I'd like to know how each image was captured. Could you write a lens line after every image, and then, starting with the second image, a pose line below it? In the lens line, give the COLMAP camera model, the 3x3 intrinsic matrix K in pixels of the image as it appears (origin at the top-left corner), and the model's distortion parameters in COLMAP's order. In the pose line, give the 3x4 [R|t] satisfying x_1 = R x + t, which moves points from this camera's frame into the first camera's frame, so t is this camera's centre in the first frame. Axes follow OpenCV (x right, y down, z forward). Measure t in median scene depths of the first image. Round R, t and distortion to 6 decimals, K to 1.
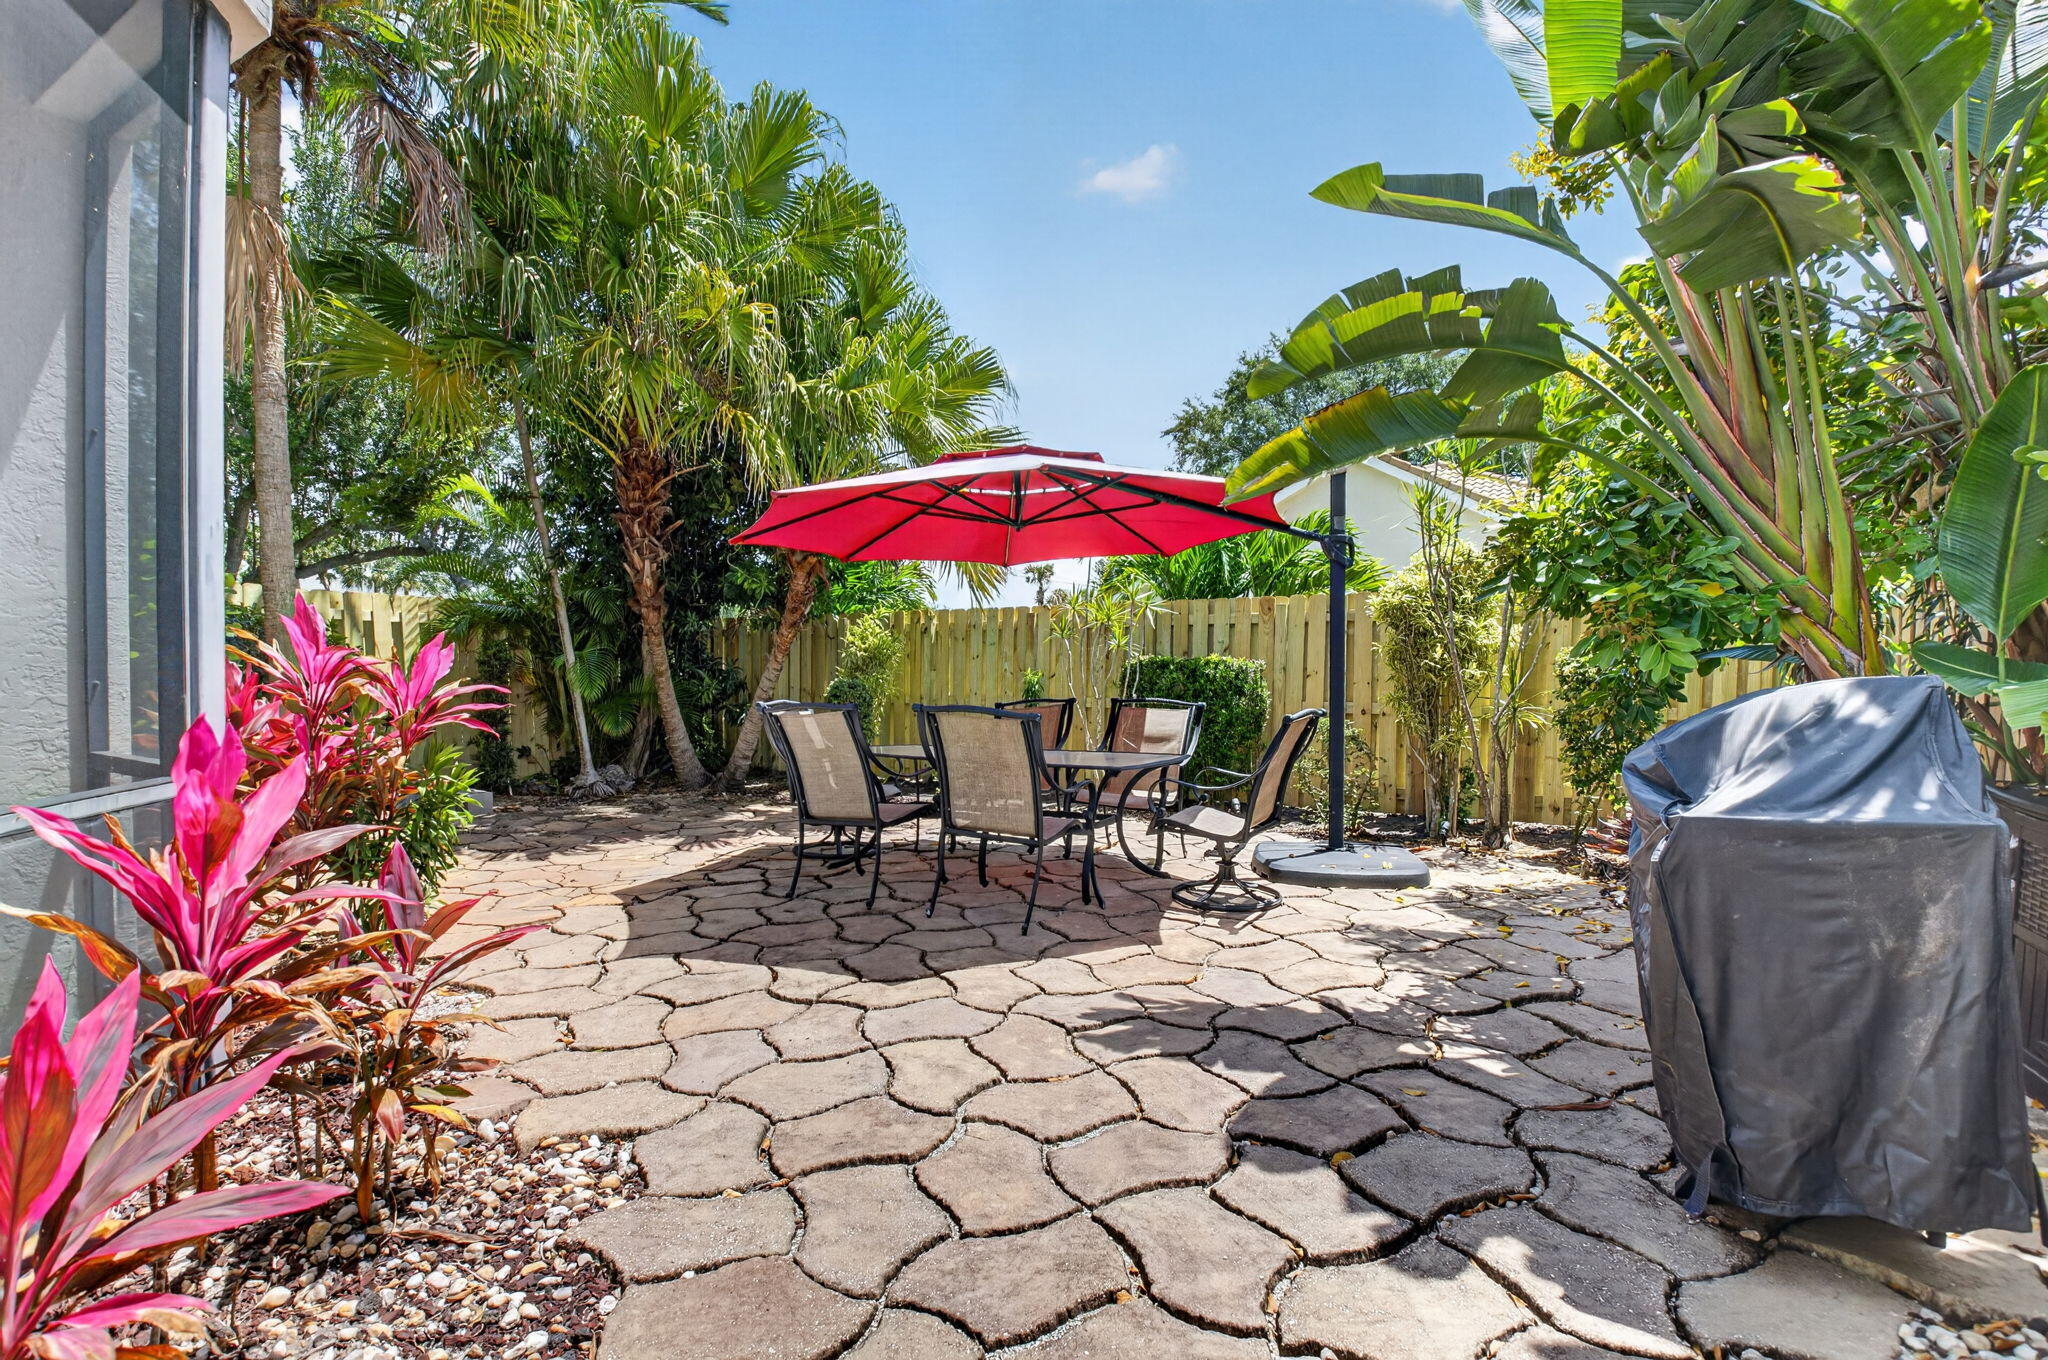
lens RADIAL K [[905.6, 0, 1022.1], [0, 905.6, 684.4], [0, 0, 1]] dist [0.022221, -0.030552]
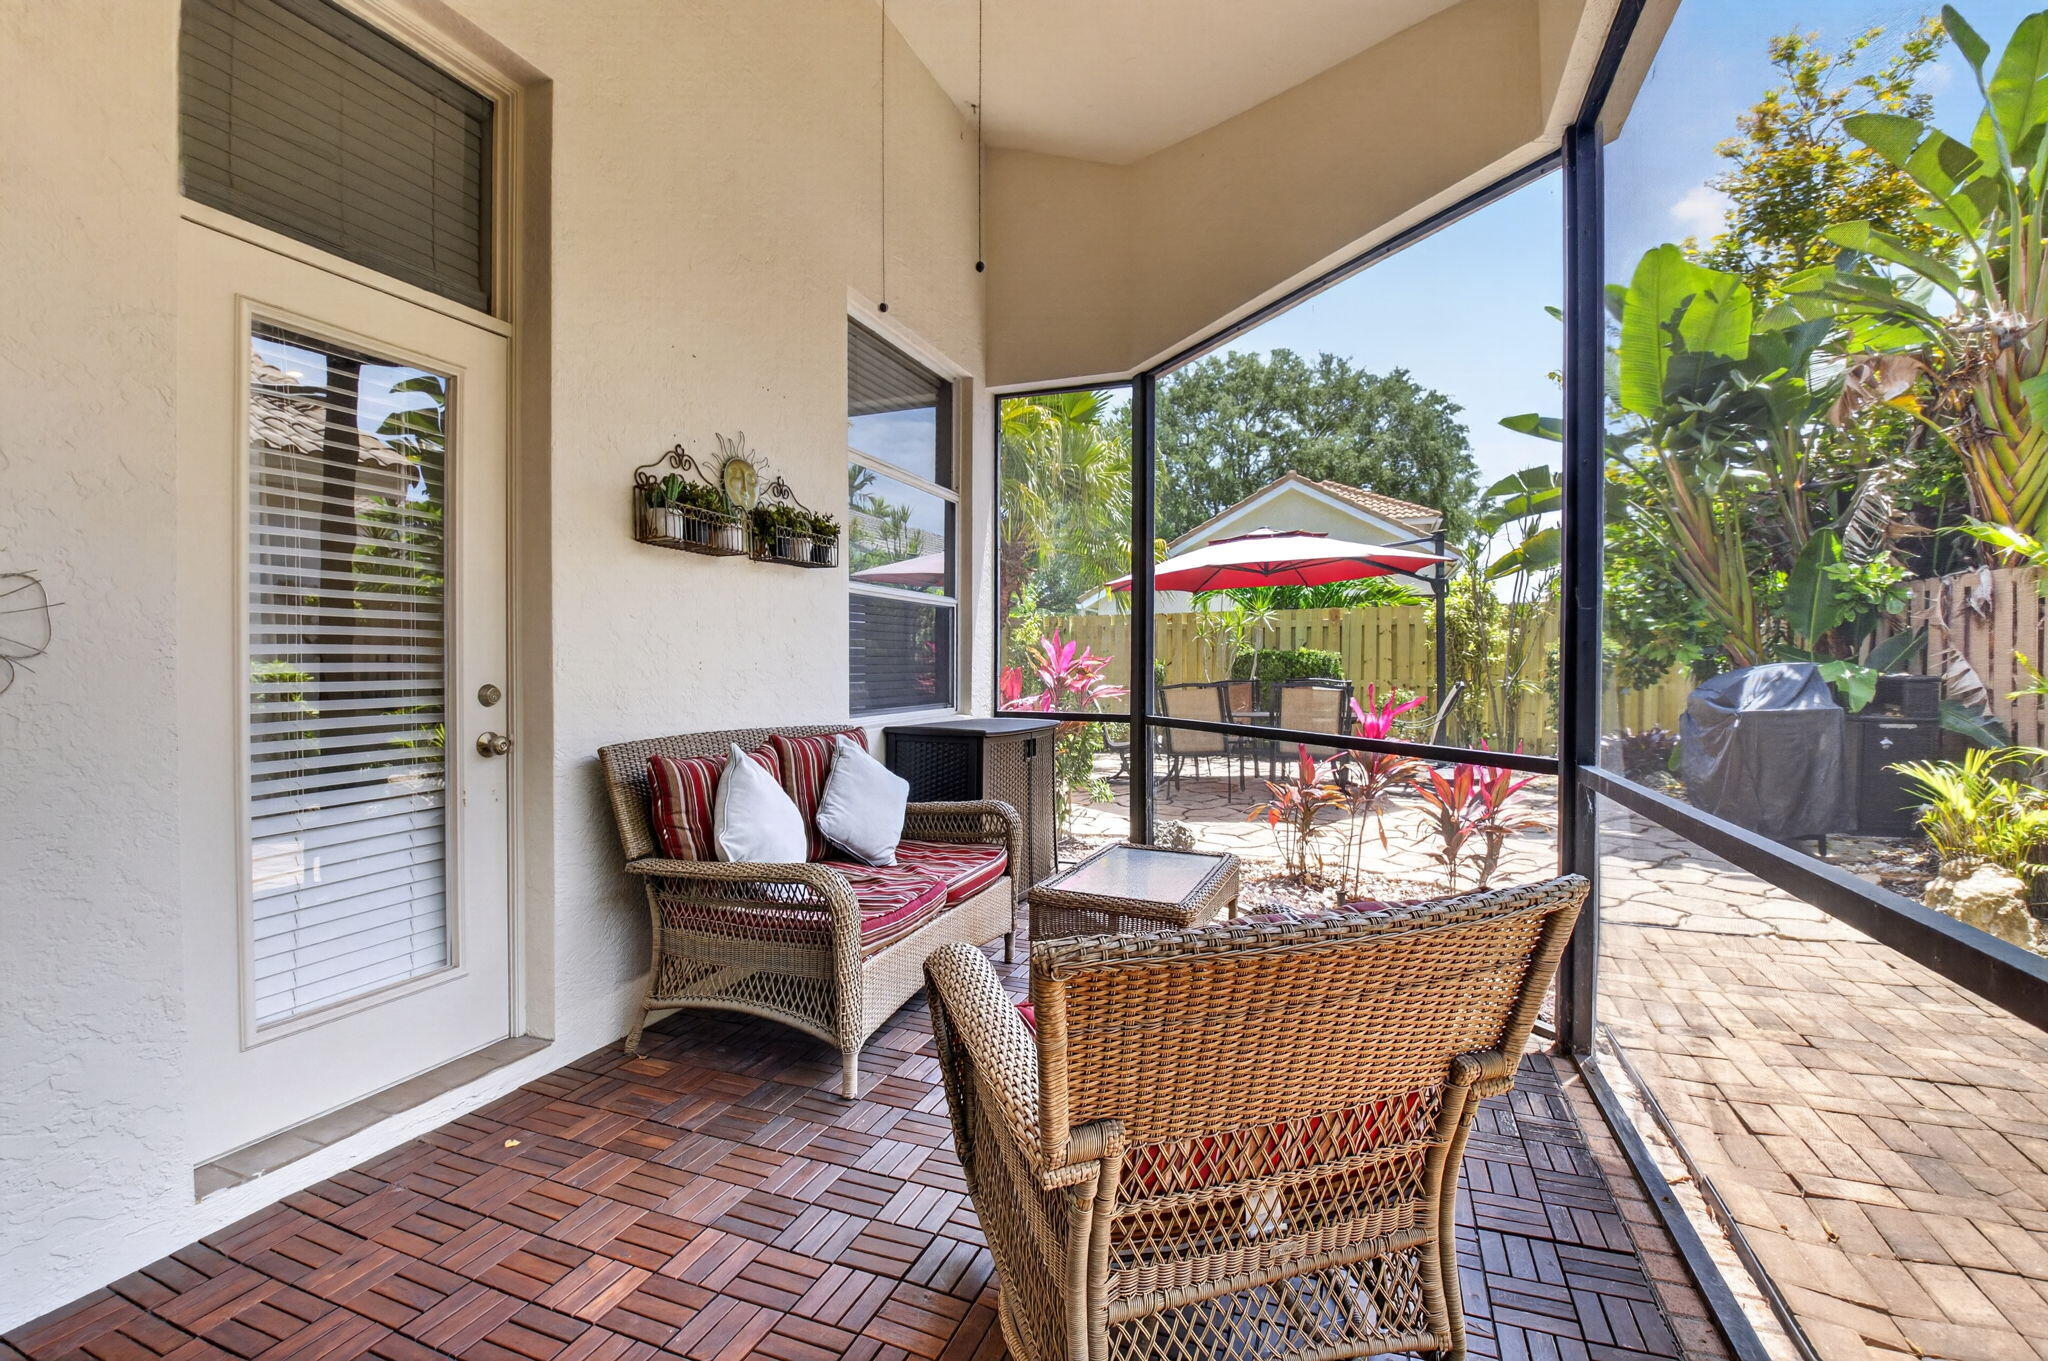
lens RADIAL K [[910.2, 0, 1028.3], [0, 910.2, 661.5], [0, 0, 1]] dist [0.020436, -0.025912]
pose [[0.983725, -0.015984, 0.178966, -1.239018], [0.017811, 0.999804, -0.008607, -0.020631], [-0.178793, 0.011654, 0.983818, -0.895905]]
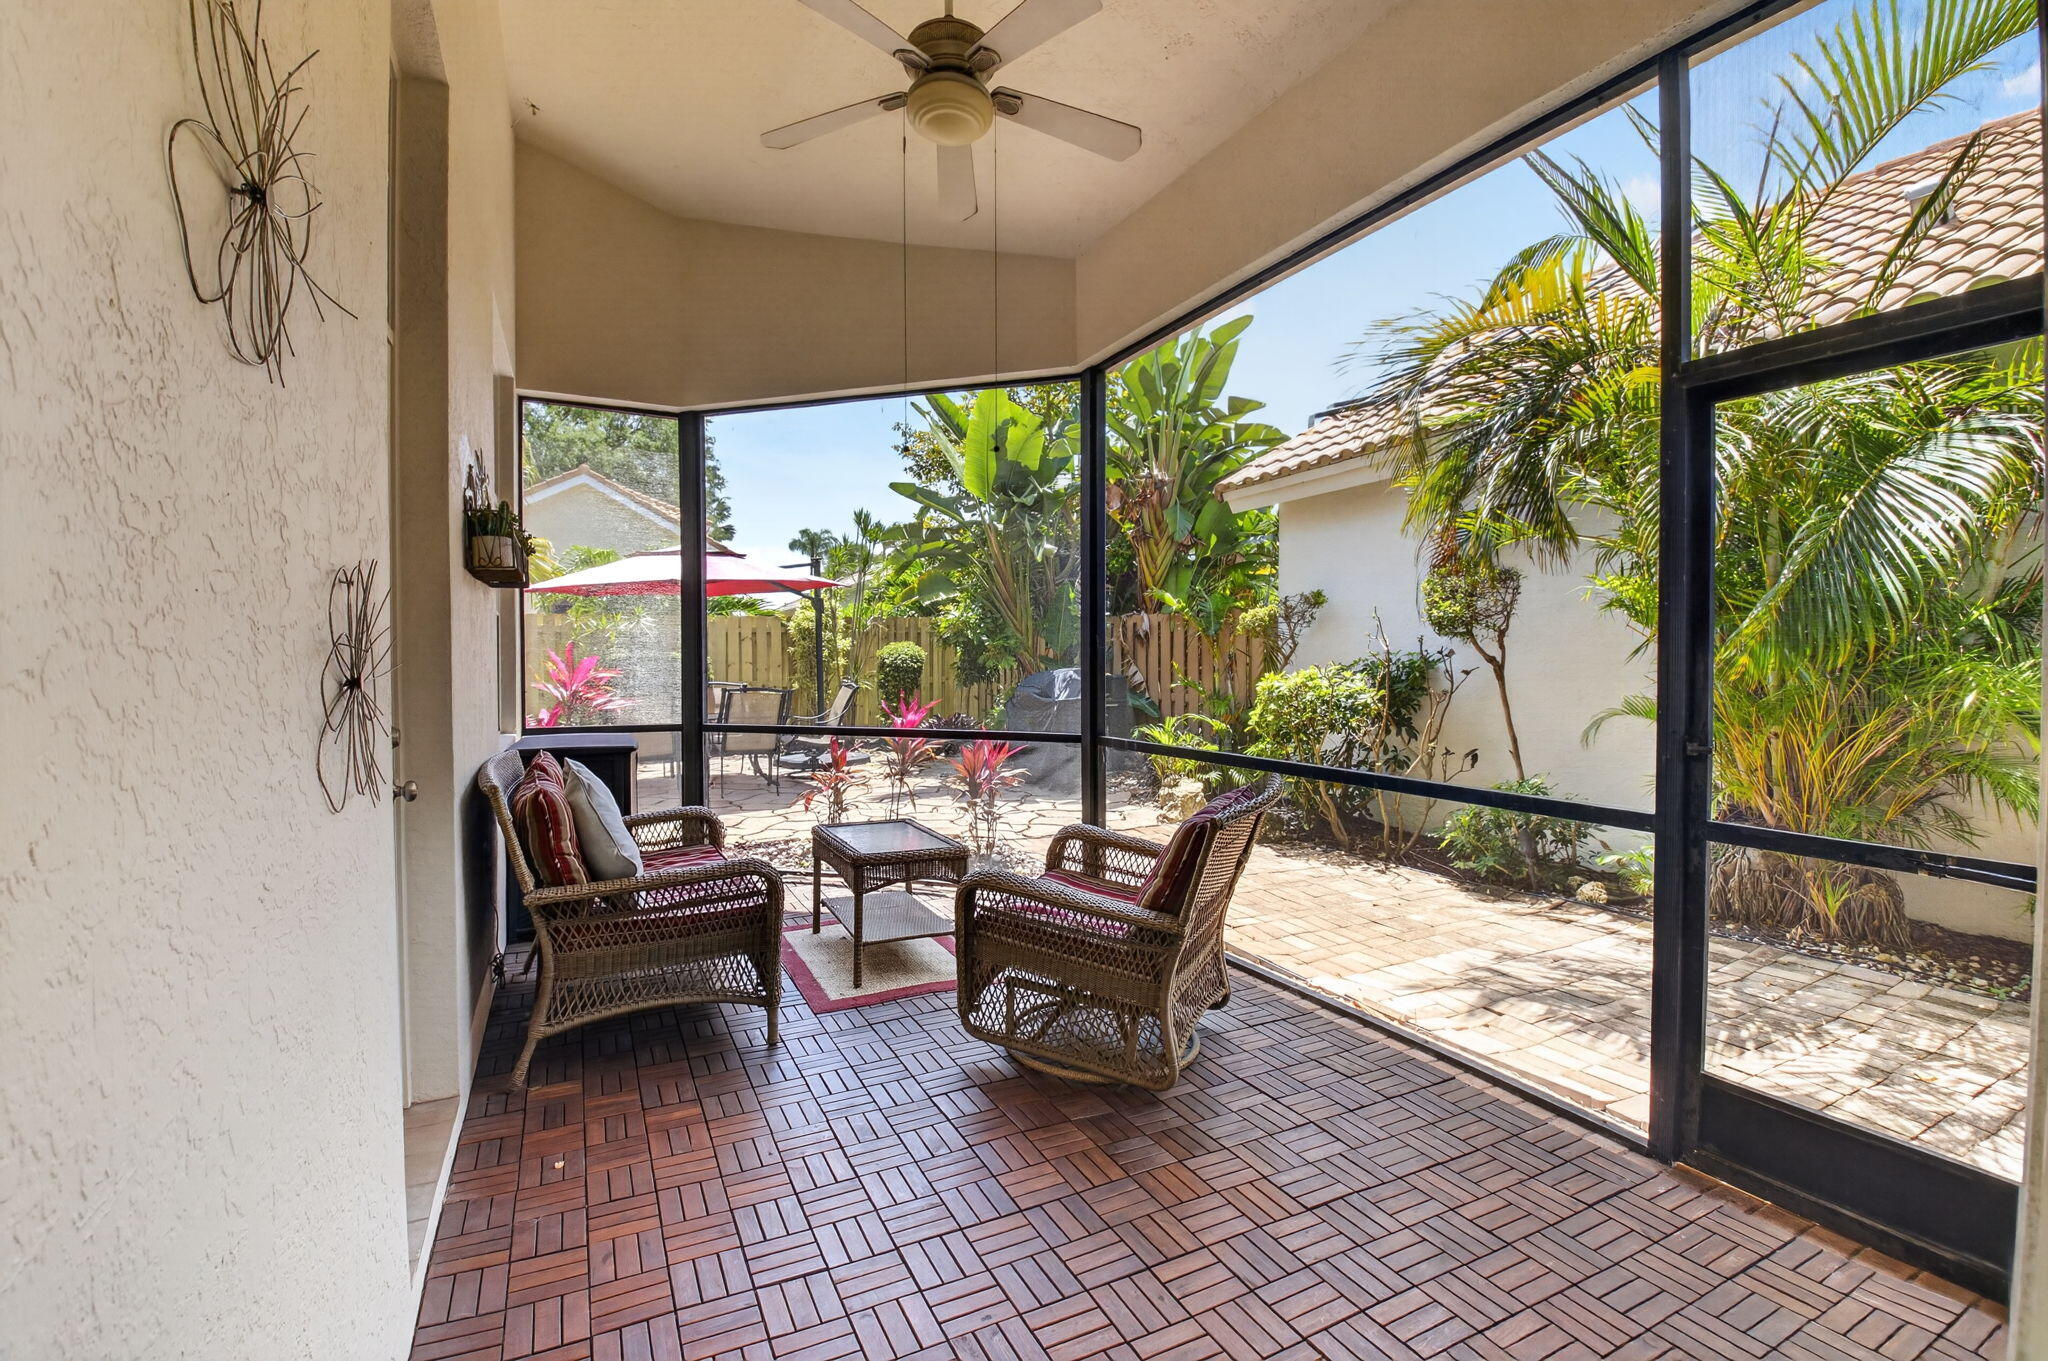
lens RADIAL K [[910.2, 0, 1028.3], [0, 910.2, 661.5], [0, 0, 1]] dist [0.020436, -0.025912]
pose [[0.539267, -0.022083, 0.841845, -1.956525], [0.019117, 0.999720, 0.013978, -0.072118], [-0.841918, 0.008555, 0.539538, -0.846214]]
